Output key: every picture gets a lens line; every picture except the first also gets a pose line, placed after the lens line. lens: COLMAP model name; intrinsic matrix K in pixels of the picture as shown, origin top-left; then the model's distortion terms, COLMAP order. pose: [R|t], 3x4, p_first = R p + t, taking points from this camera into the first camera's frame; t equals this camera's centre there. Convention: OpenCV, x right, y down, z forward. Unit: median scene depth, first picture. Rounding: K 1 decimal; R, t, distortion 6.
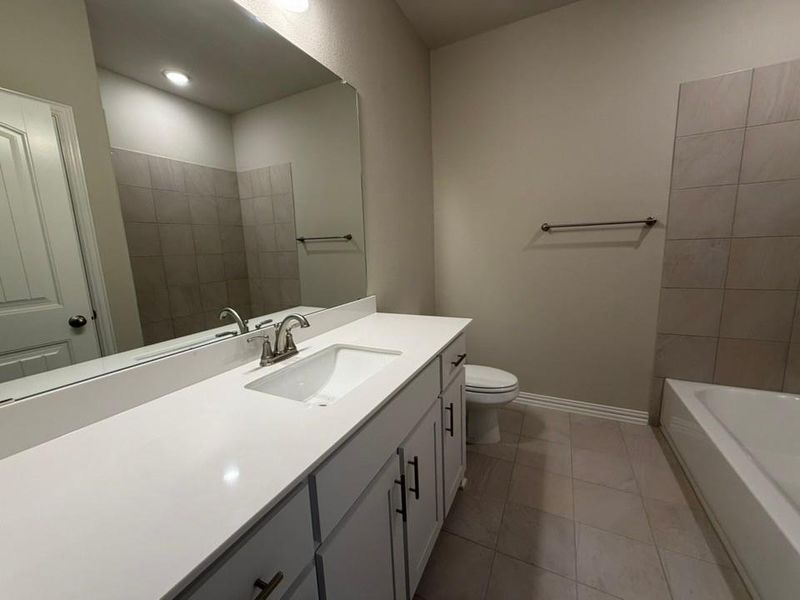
lens RADIAL K [[319.8, 0, 398.9], [0, 319.8, 302.0], [0, 0, 1]] dist [0.001880, -0.001461]
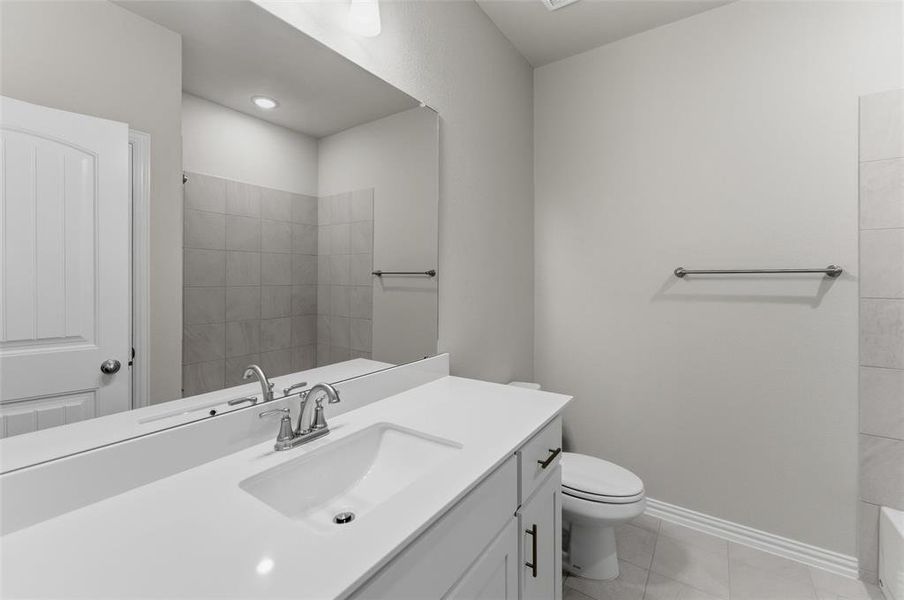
lens RADIAL K [[376.6, 0, 465.4], [0, 376.6, 278.0], [0, 0, 1]] dist [-0.002942, 0.000643]
pose [[0.990649, 0.036817, -0.131375, 0.076925], [-0.057077, 0.986428, -0.153957, -0.058212], [0.123924, 0.160015, 0.979305, 0.070136]]
